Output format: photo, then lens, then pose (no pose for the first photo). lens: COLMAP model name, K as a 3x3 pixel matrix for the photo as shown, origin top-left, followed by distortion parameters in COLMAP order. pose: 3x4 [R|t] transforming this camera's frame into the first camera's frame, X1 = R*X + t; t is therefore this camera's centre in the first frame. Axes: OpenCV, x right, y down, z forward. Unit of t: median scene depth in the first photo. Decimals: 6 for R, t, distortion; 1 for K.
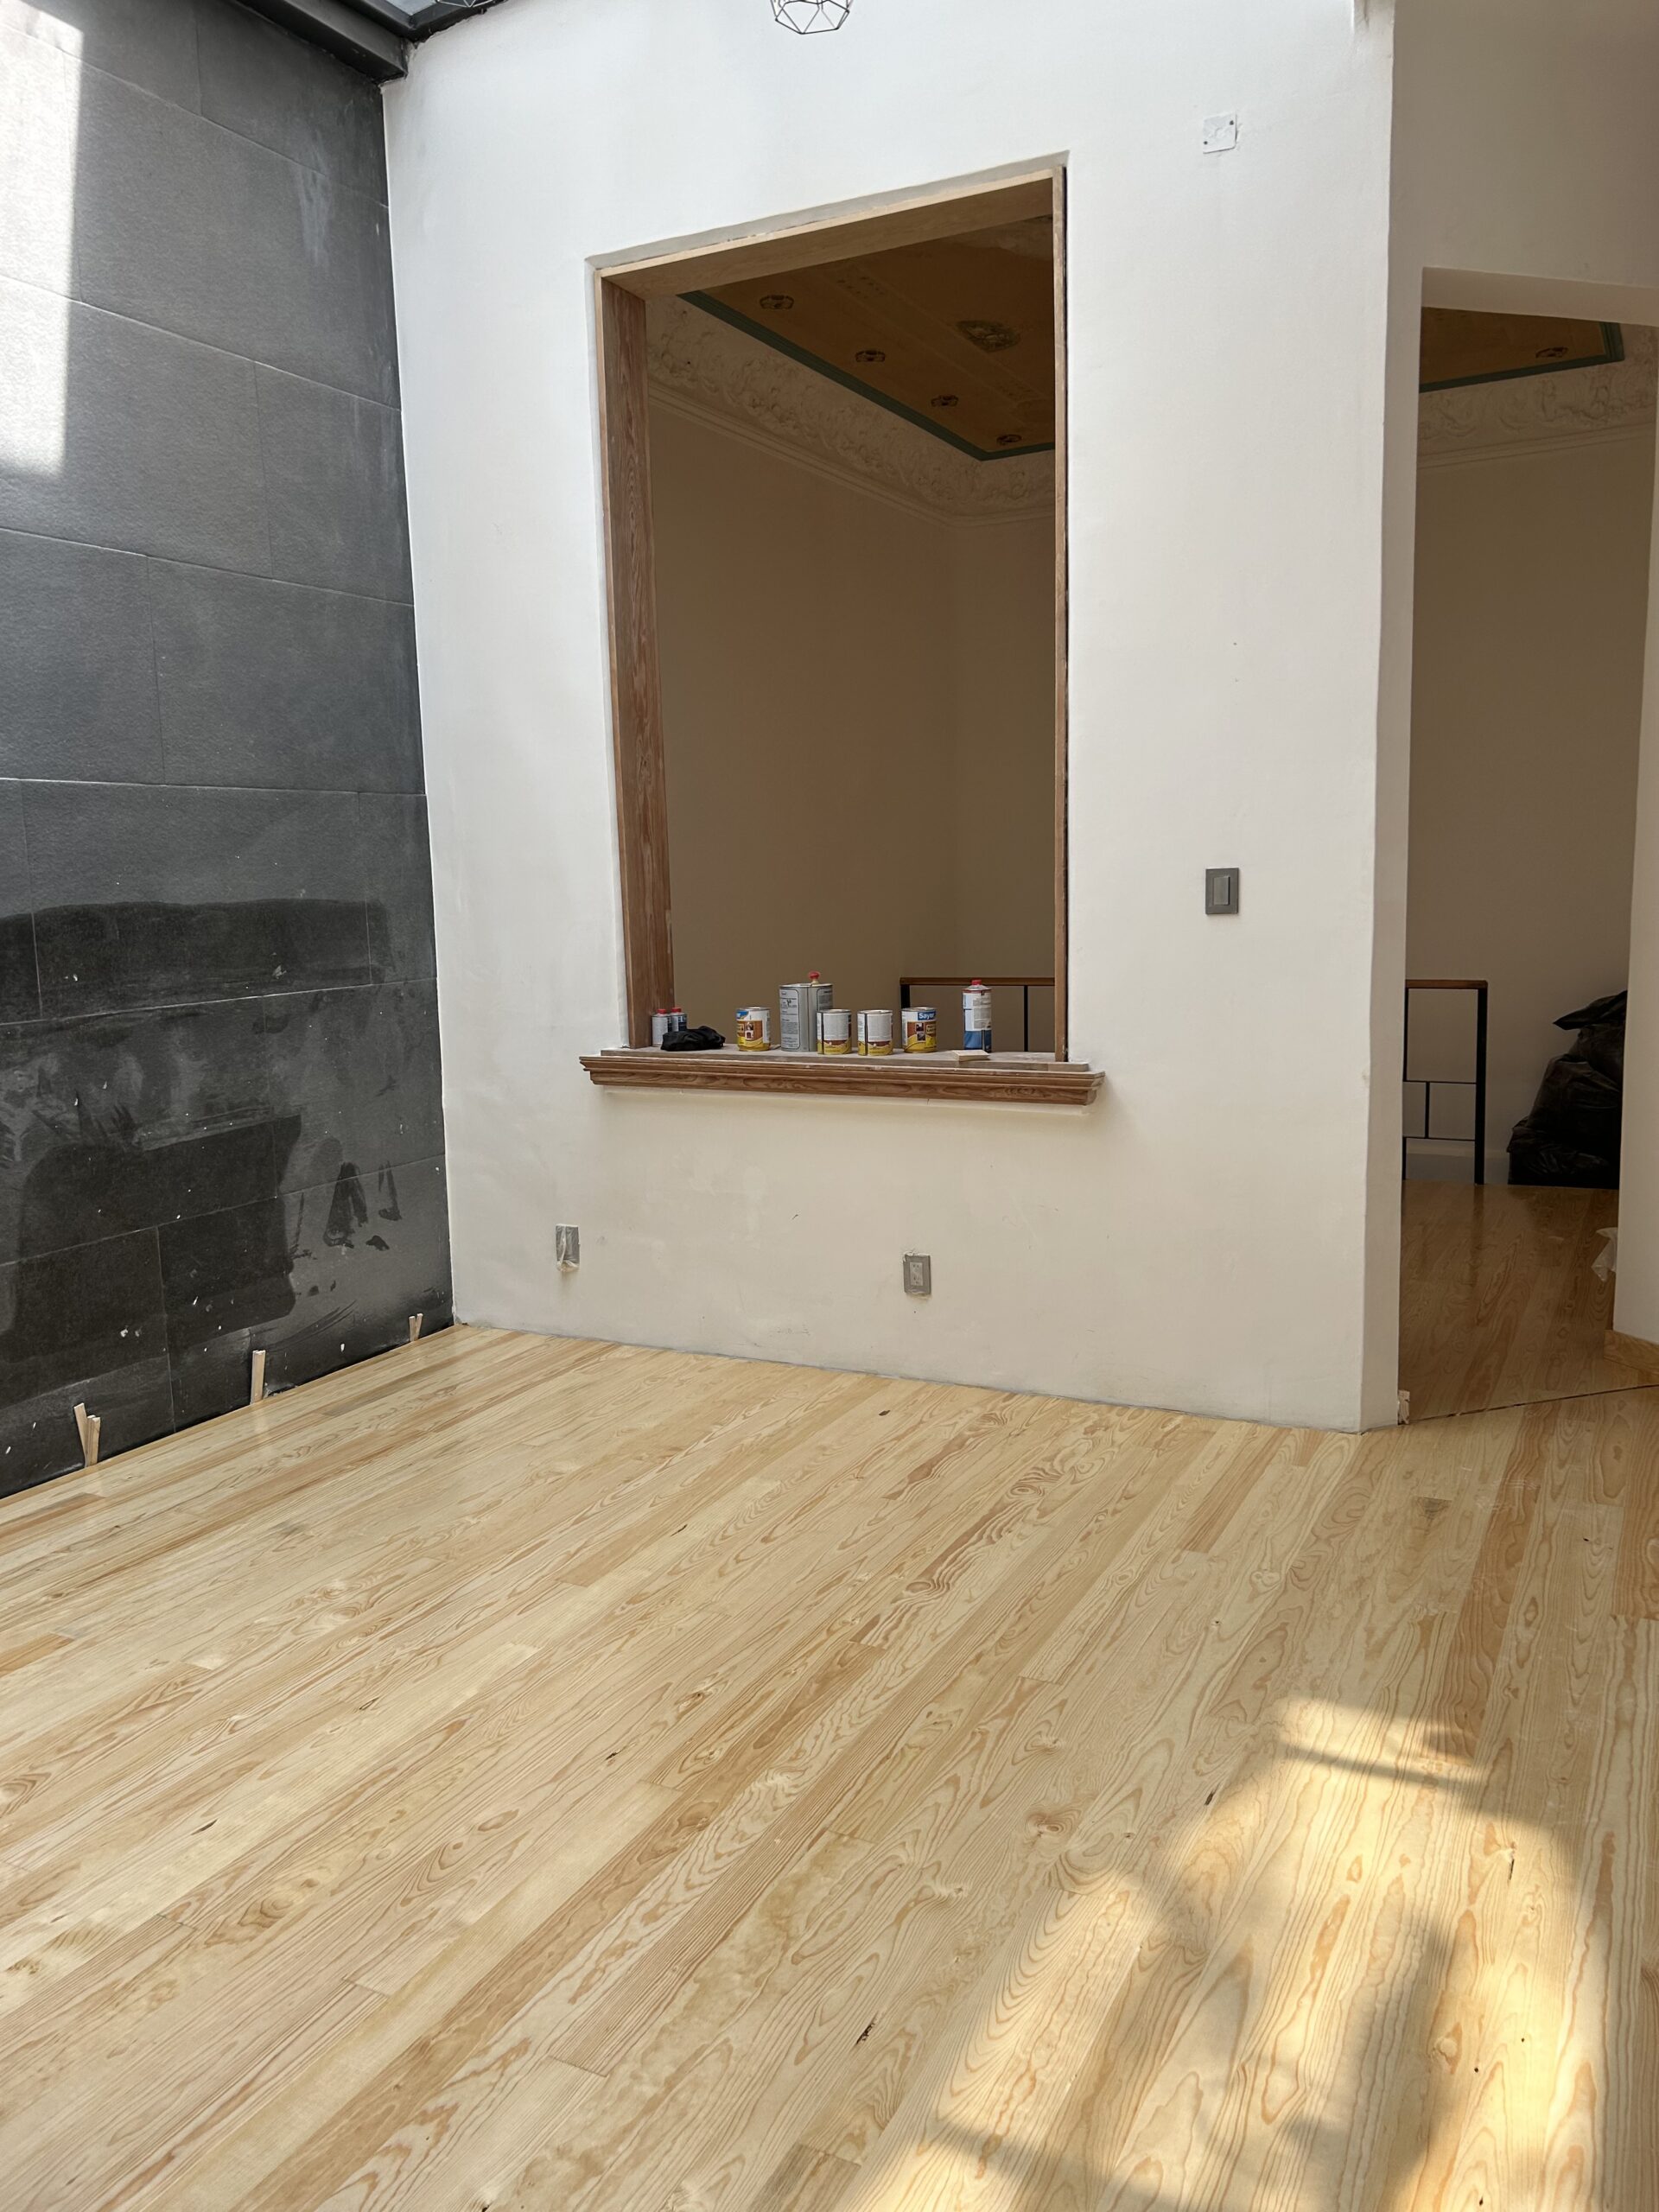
lens RADIAL K [[1674.1, 0, 828.1], [0, 1674.1, 1098.9], [0, 0, 1]] dist [-0.036980, -0.004230]
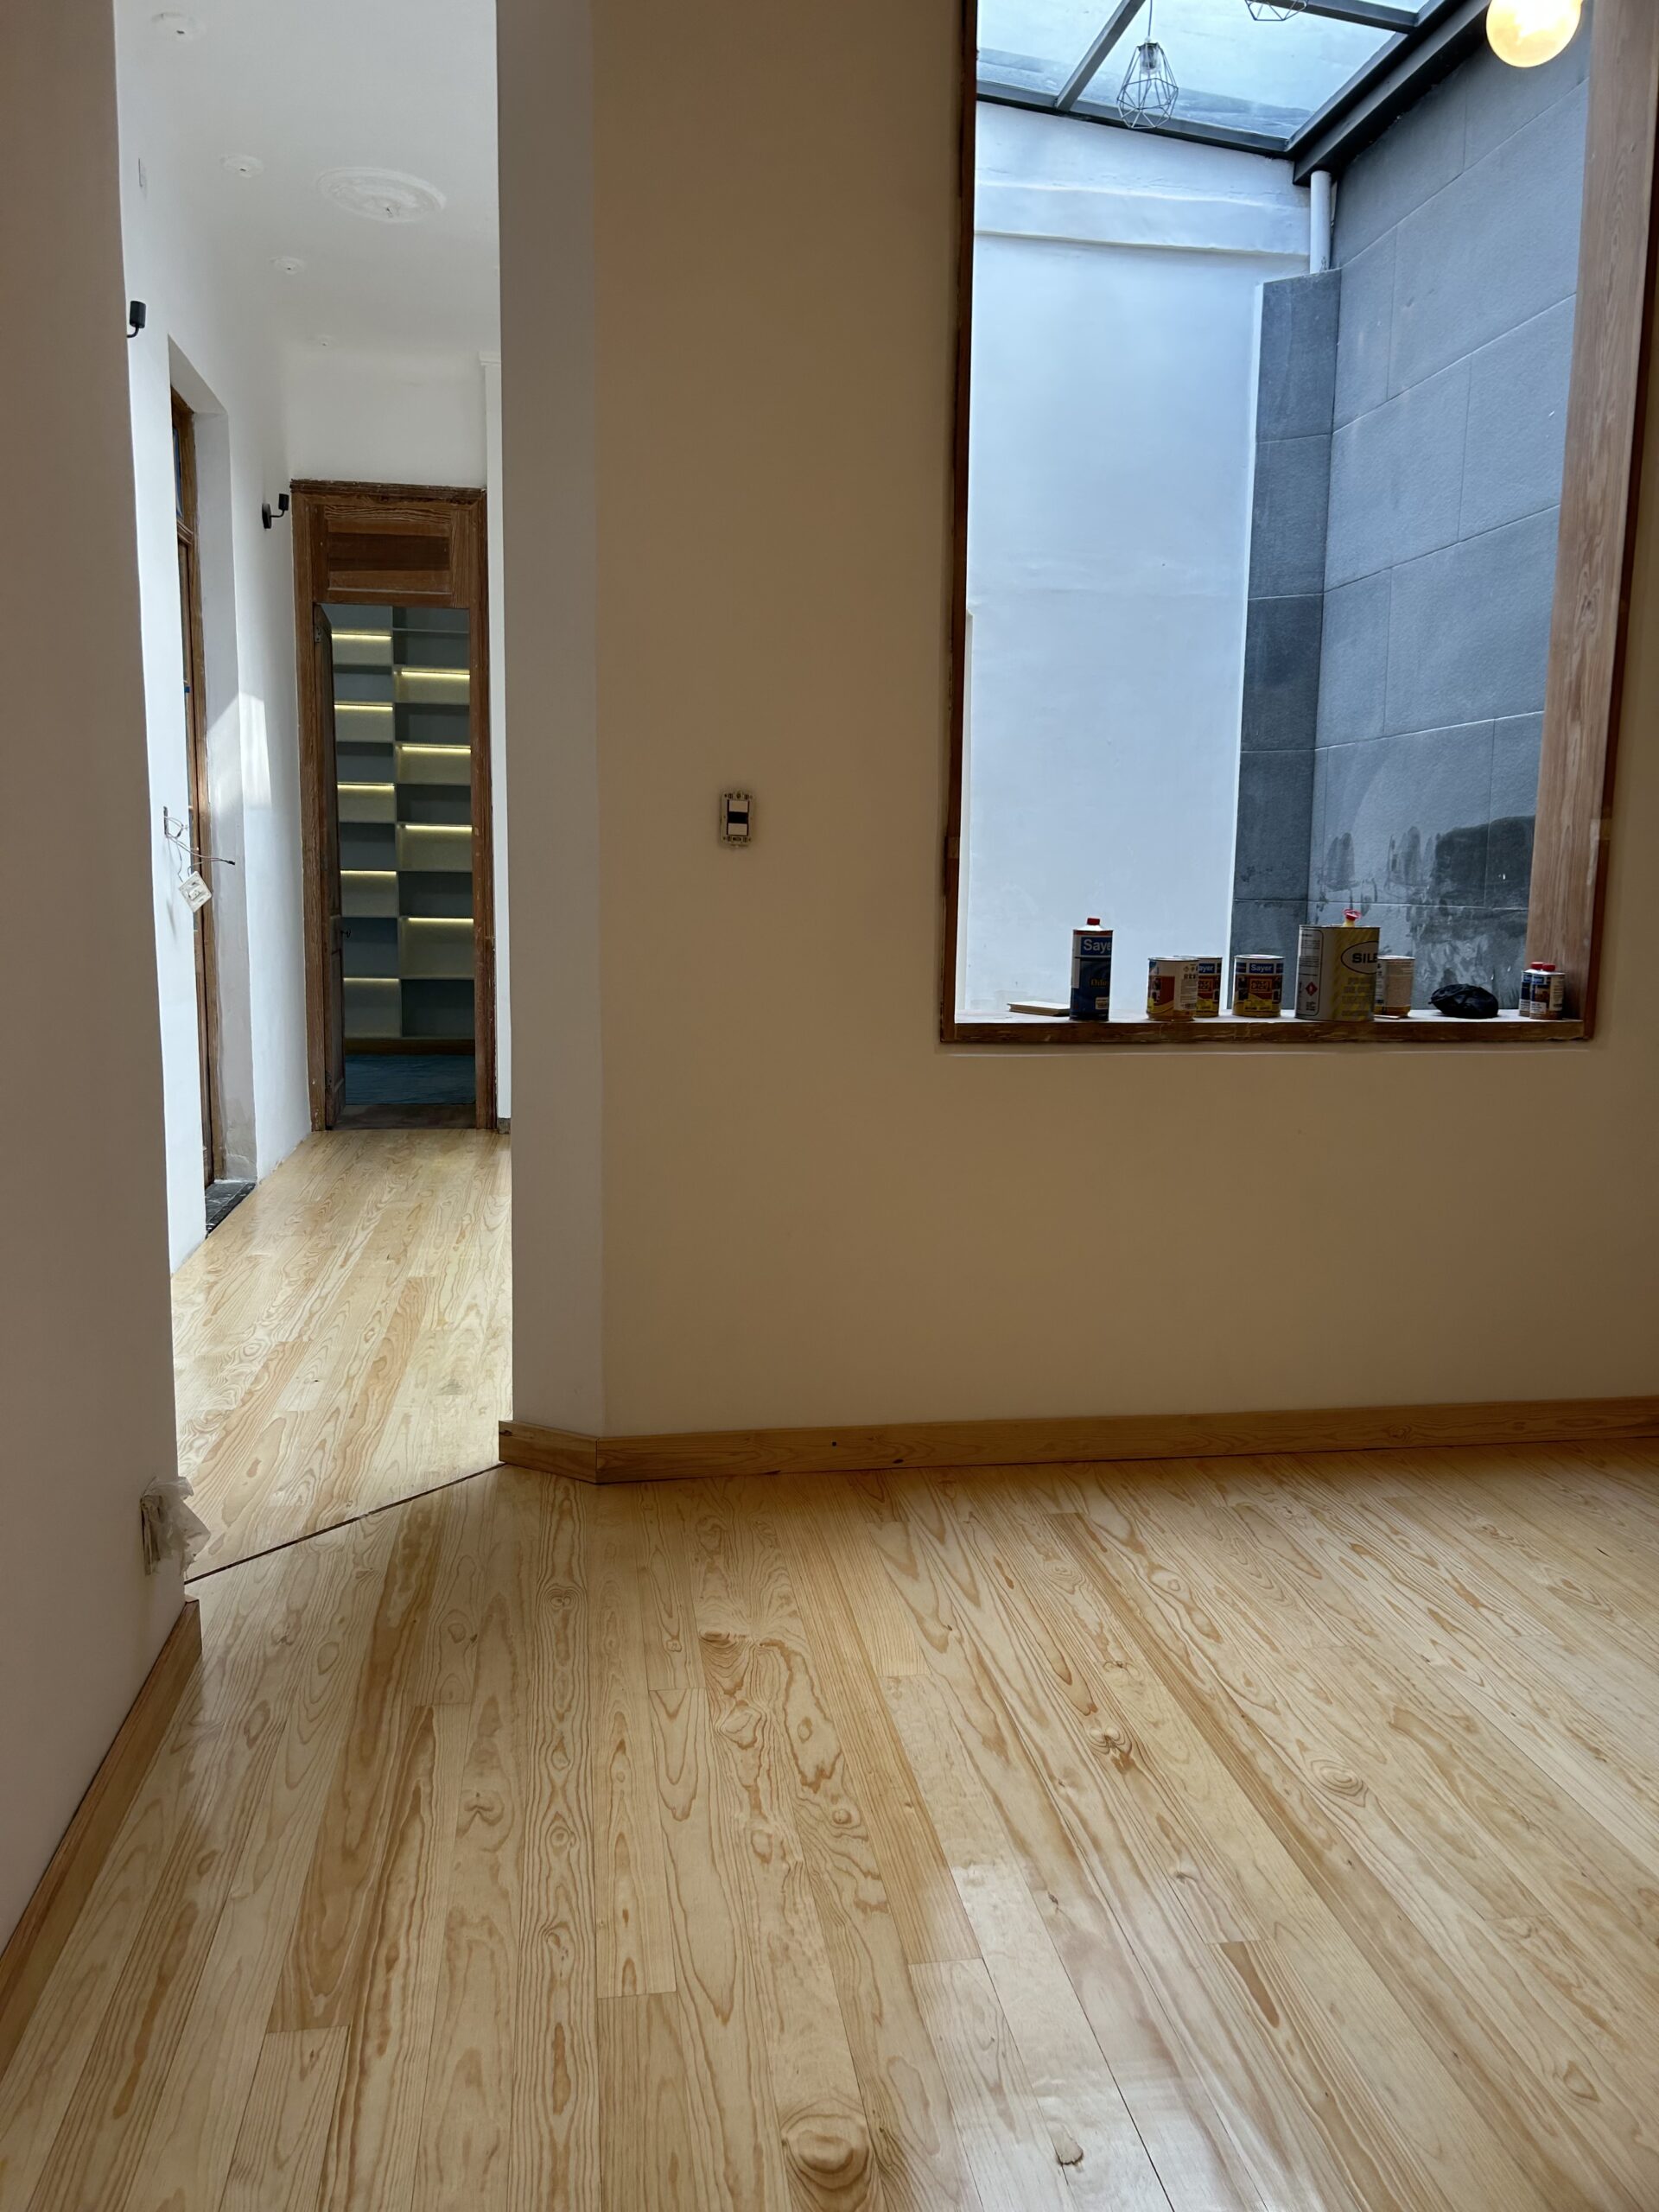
lens RADIAL K [[1674.1, 0, 829.7], [0, 1674.1, 1111.8], [0, 0, 1]] dist [-0.036980, -0.004230]
pose [[-0.809058, 0.095690, -0.579887, 0.686952], [-0.069823, 0.964020, 0.256495, -0.187284], [0.583567, 0.248009, -0.773266, 1.715058]]
